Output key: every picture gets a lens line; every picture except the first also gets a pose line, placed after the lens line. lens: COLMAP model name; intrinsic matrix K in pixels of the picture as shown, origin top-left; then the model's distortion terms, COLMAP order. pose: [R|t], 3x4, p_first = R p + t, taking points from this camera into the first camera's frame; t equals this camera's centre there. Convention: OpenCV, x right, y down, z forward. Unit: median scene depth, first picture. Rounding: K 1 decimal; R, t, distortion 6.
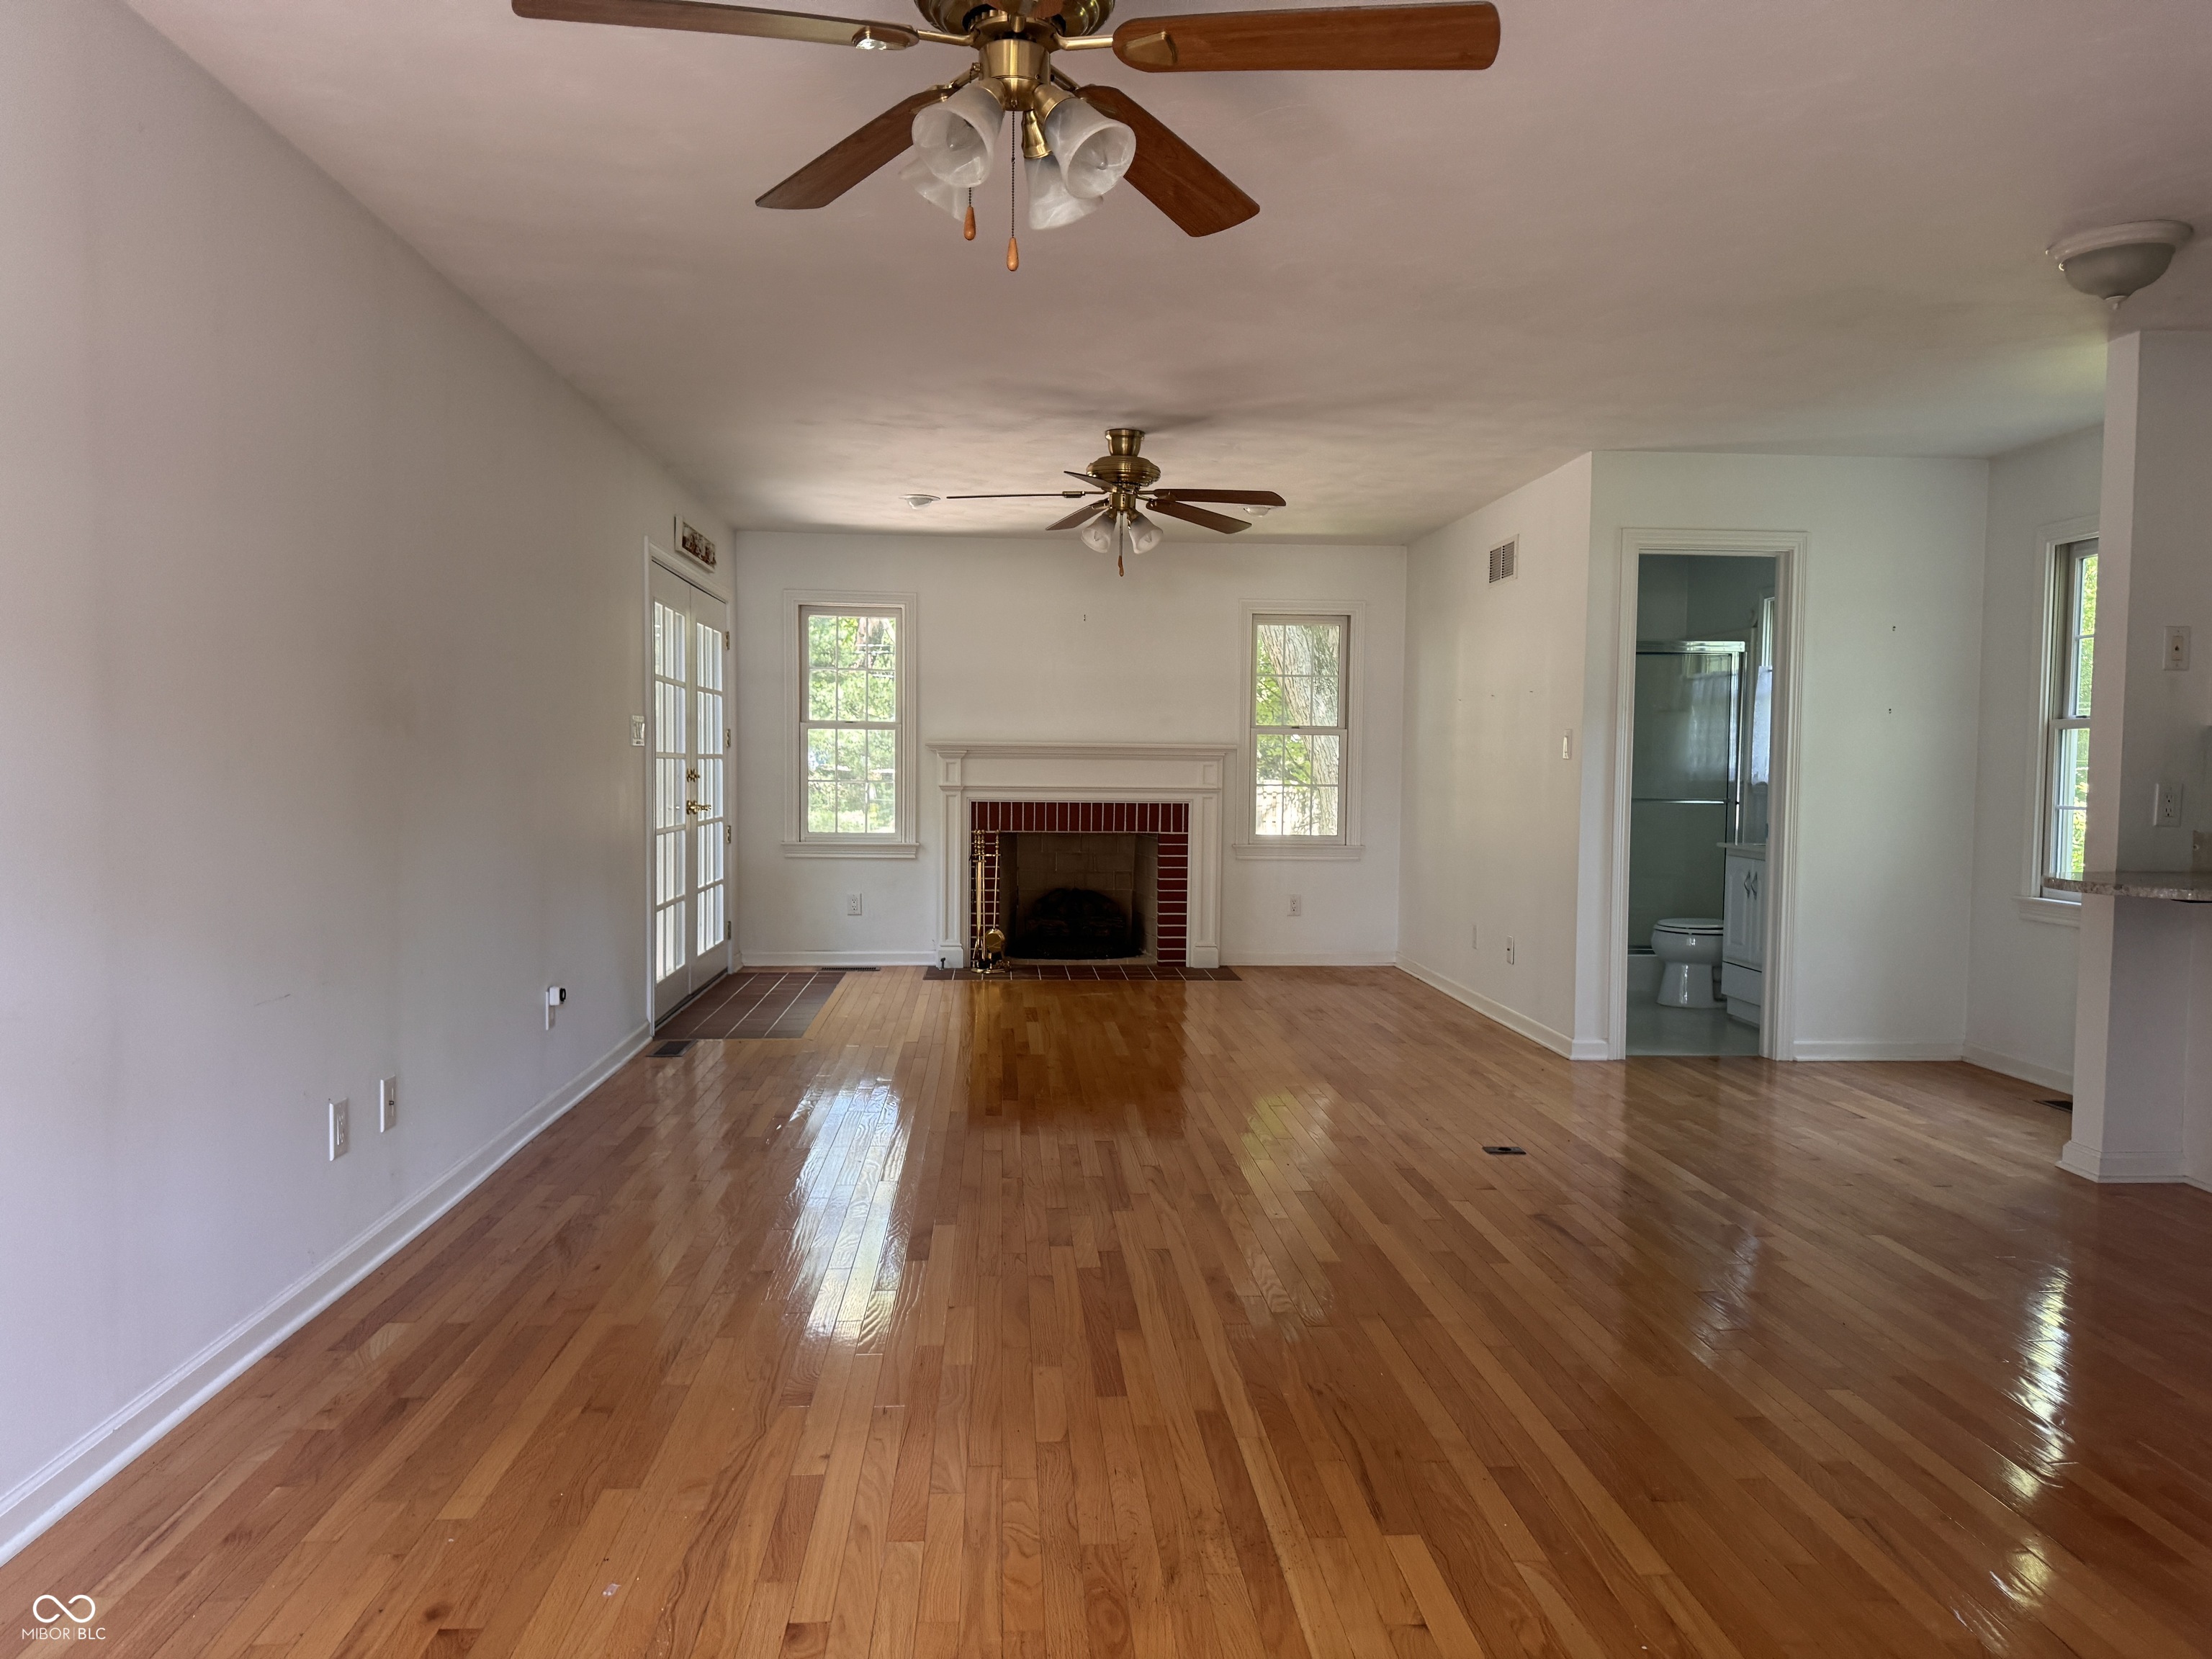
lens RADIAL K [[1555.8, 0, 1096.2], [0, 1555.8, 841.0], [0, 0, 1]] dist [0.088997, -0.136362]
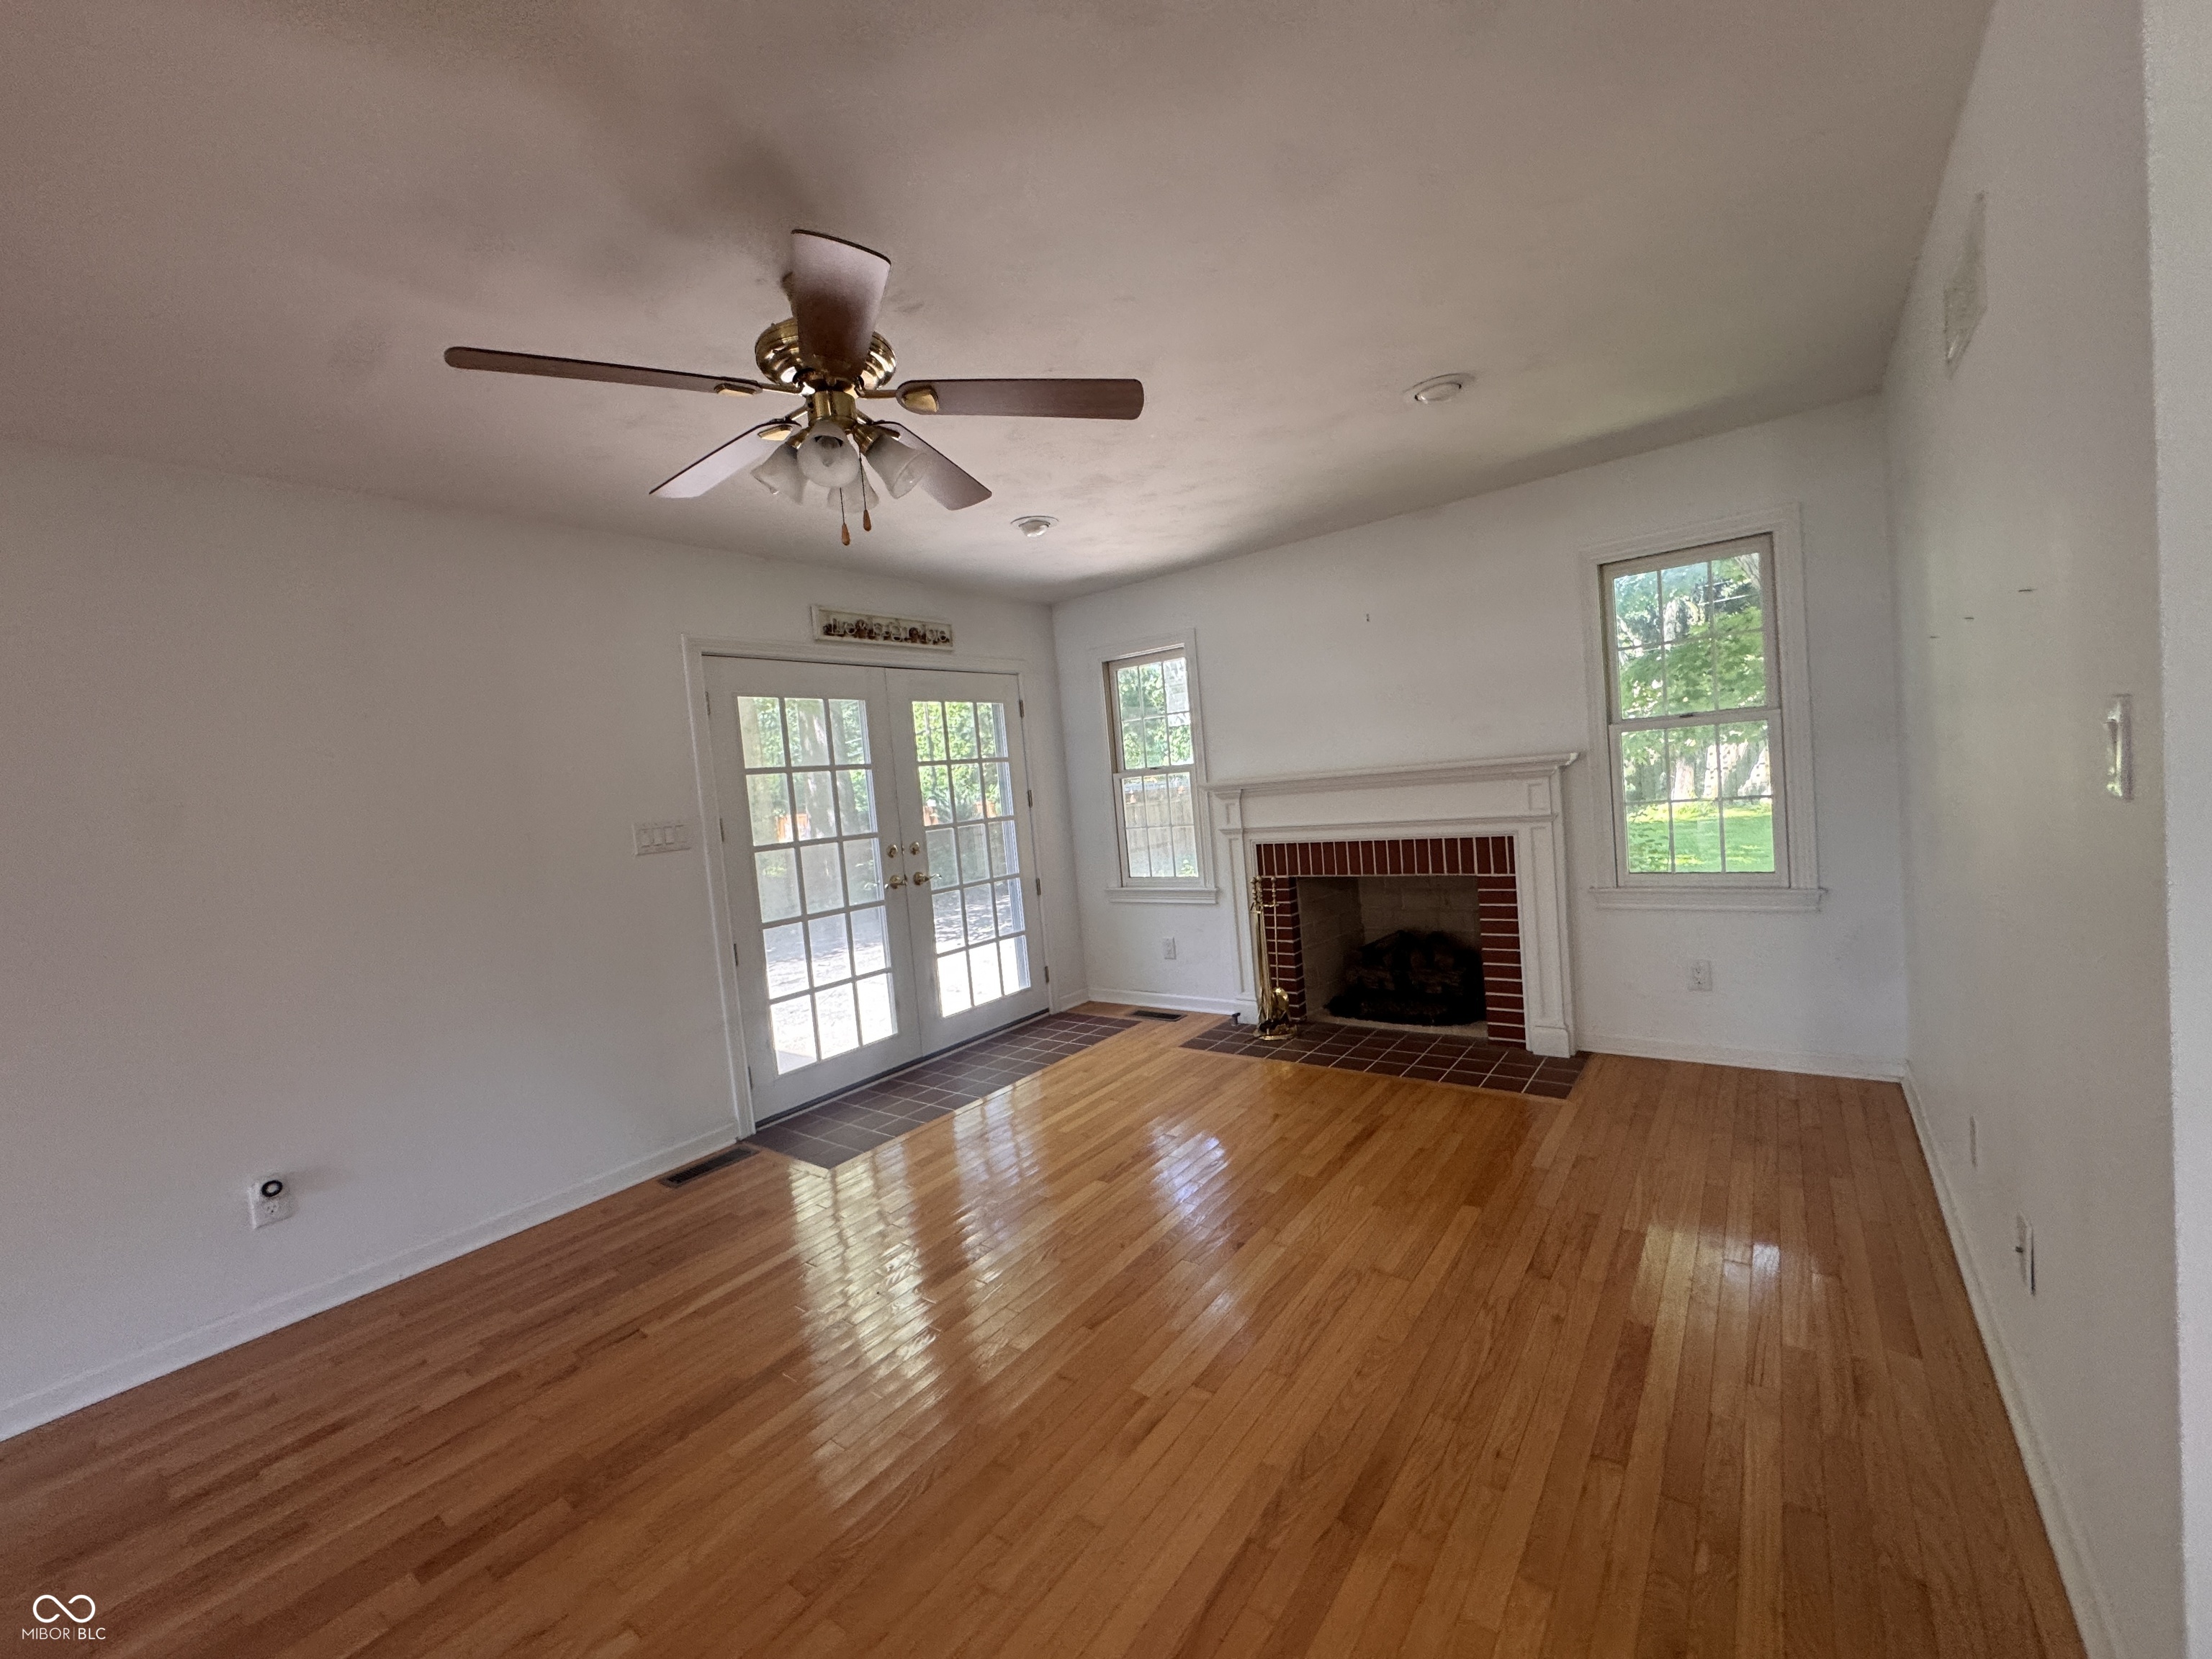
lens RADIAL K [[870.0, 0, 1108.6], [0, 870.0, 828.3], [0, 0, 1]] dist [-0.000701, -0.000009]
pose [[0.747920, -0.043597, -0.662356, 0.206186], [0.063034, 0.997996, 0.005487, -0.045614], [0.660789, -0.045855, 0.749169, 0.593494]]
